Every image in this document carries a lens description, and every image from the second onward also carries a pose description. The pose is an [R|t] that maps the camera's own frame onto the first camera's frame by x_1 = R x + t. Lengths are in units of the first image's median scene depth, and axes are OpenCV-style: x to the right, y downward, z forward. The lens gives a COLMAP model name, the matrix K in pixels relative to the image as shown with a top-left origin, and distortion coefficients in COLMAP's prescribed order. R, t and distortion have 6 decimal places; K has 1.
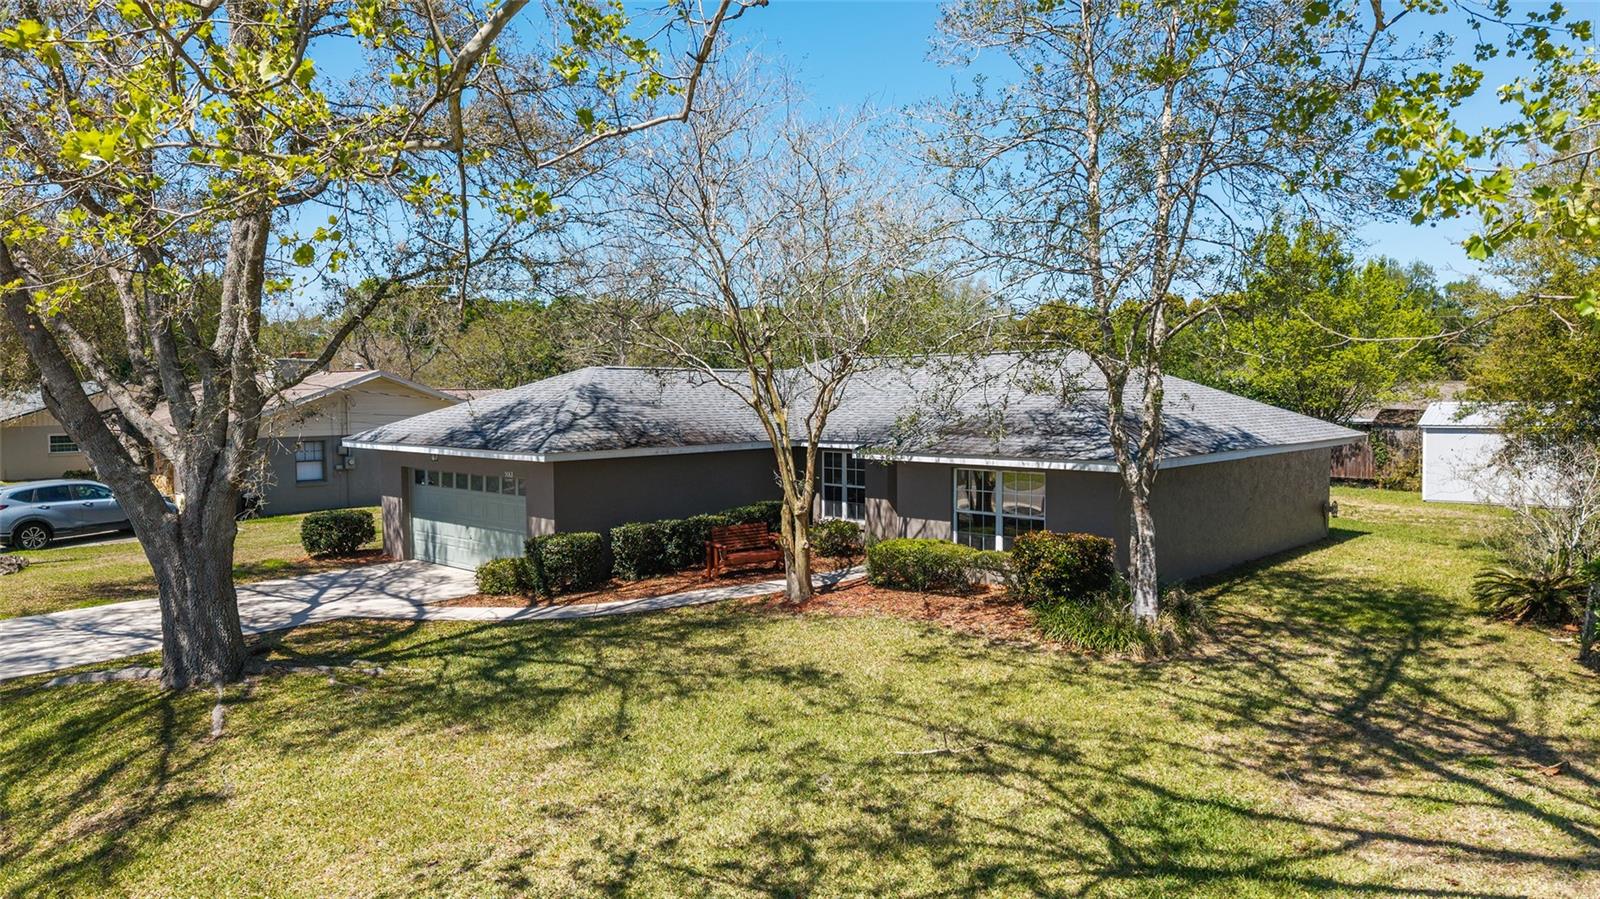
lens RADIAL K [[1063.9, 0, 798.8], [0, 1063.9, 446.5], [0, 0, 1]] dist [0.028778, -0.033187]
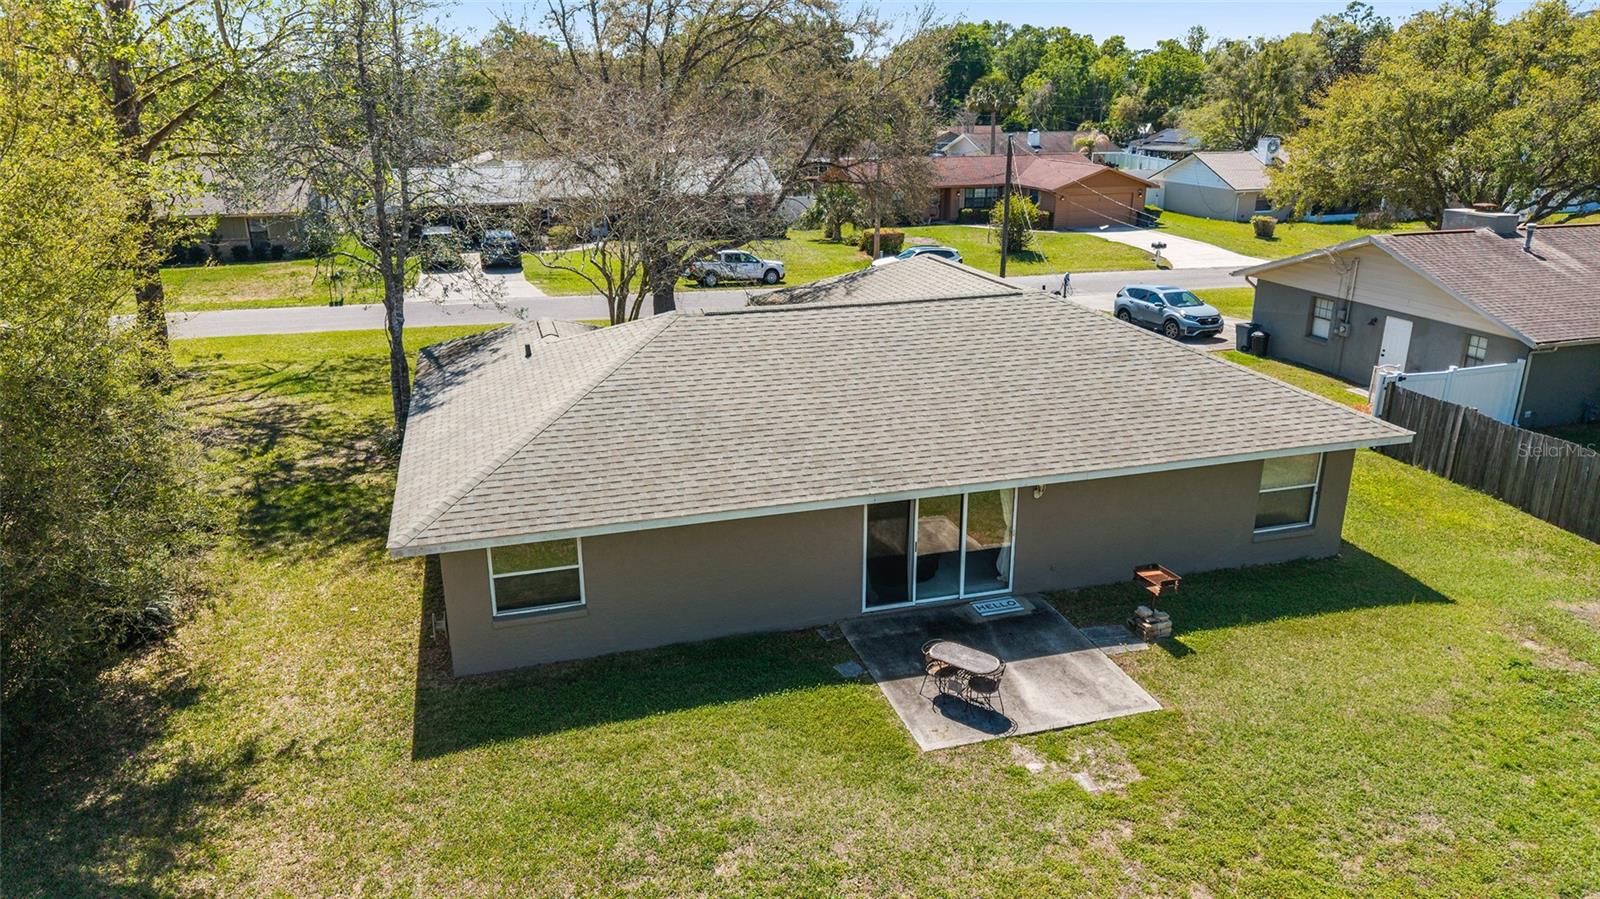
lens RADIAL K [[1063.9, 0, 793.2], [0, 1063.9, 442.1], [0, 0, 1]] dist [0.028778, -0.033187]
pose [[-0.523005, 0.270417, -0.808295, 1.244950], [-0.037776, 0.940050, 0.338939, -0.386444], [0.851492, 0.207801, -0.481435, 2.120388]]
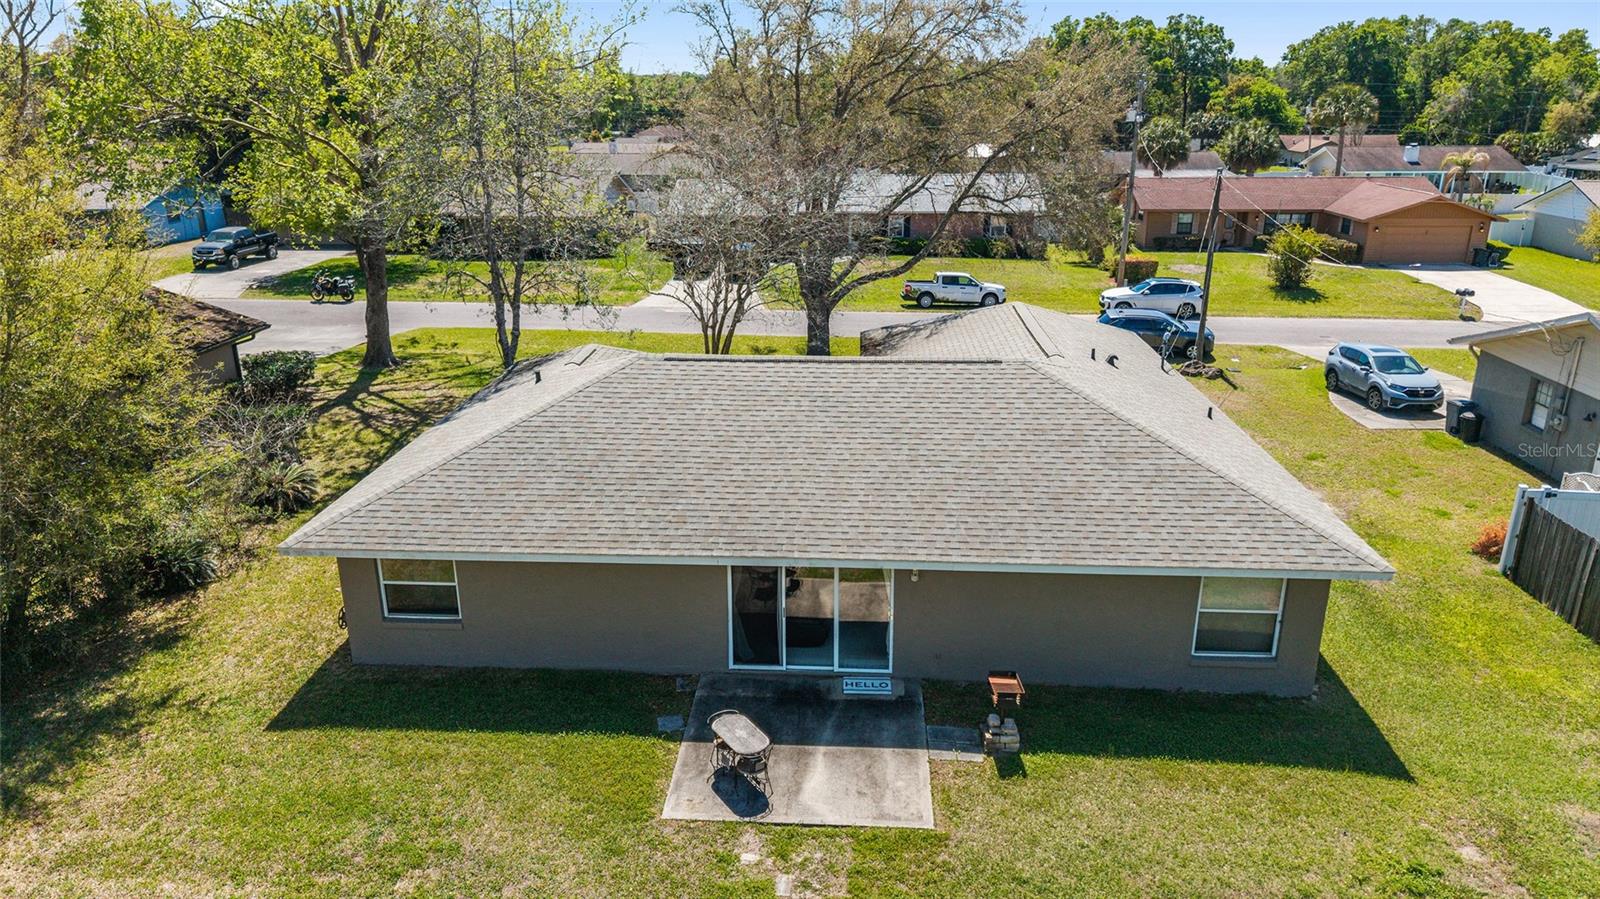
lens RADIAL K [[1063.9, 0, 793.8], [0, 1063.9, 437.8], [0, 0, 1]] dist [0.028778, -0.033187]
pose [[-0.781891, 0.197196, -0.591405, 0.951124], [-0.025799, 0.937606, 0.346741, -0.459799], [0.622881, 0.286372, -0.728018, 2.445665]]
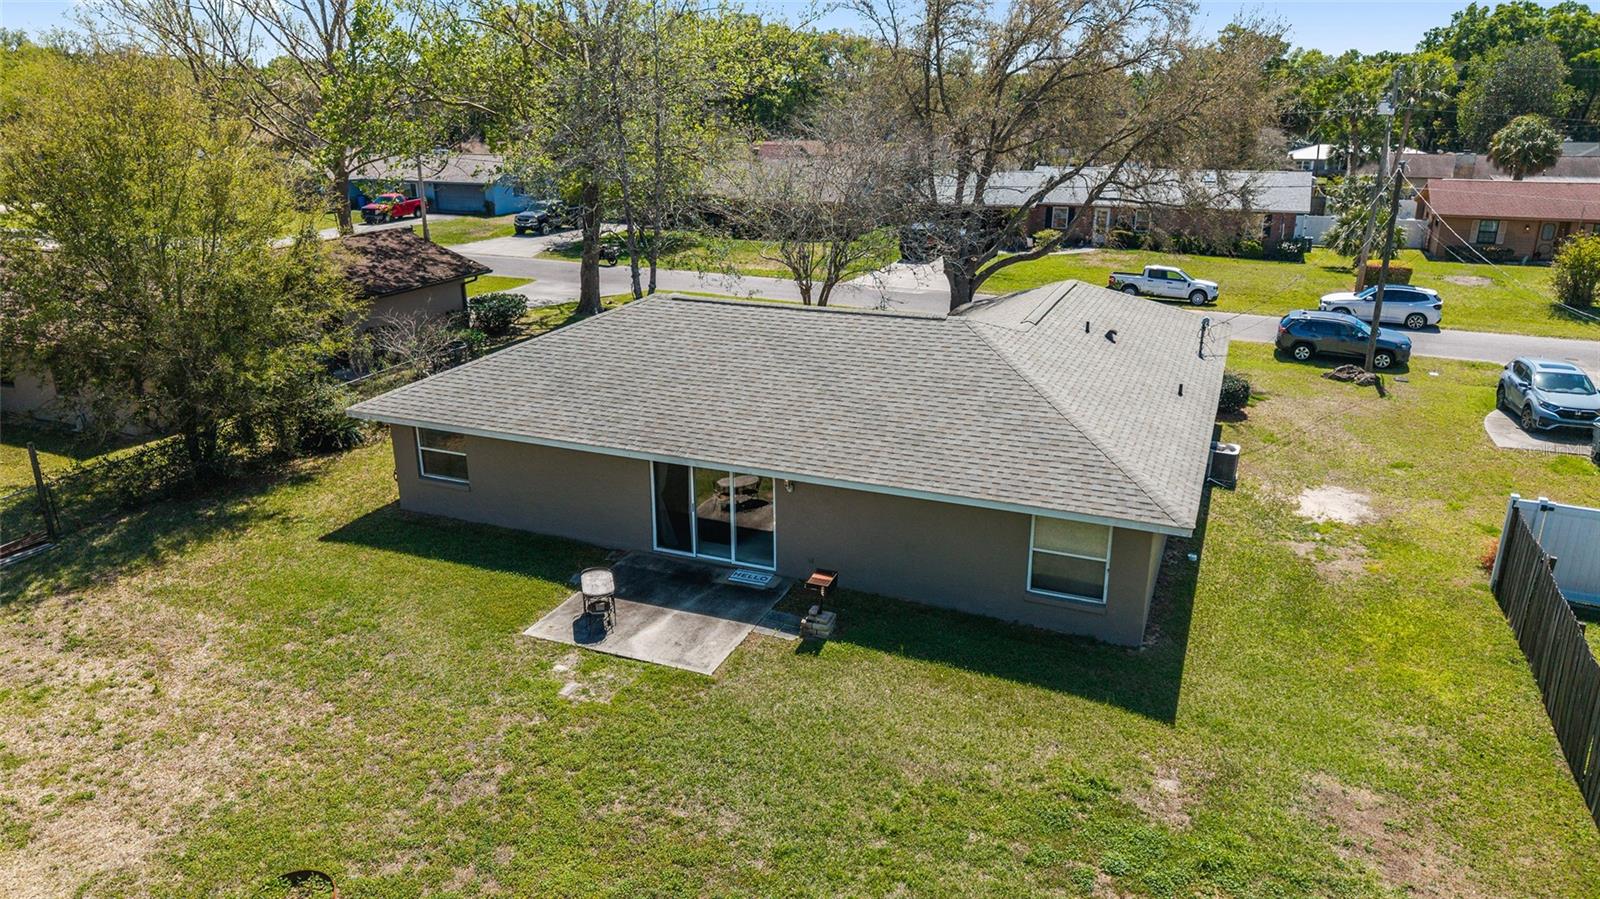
lens RADIAL K [[1063.9, 0, 795.4], [0, 1063.9, 432.4], [0, 0, 1]] dist [0.028778, -0.033187]
pose [[-0.943084, 0.105455, -0.315391, 0.657417], [-0.012438, 0.936541, 0.350336, -0.458967], [0.332322, 0.334319, -0.881926, 2.827853]]
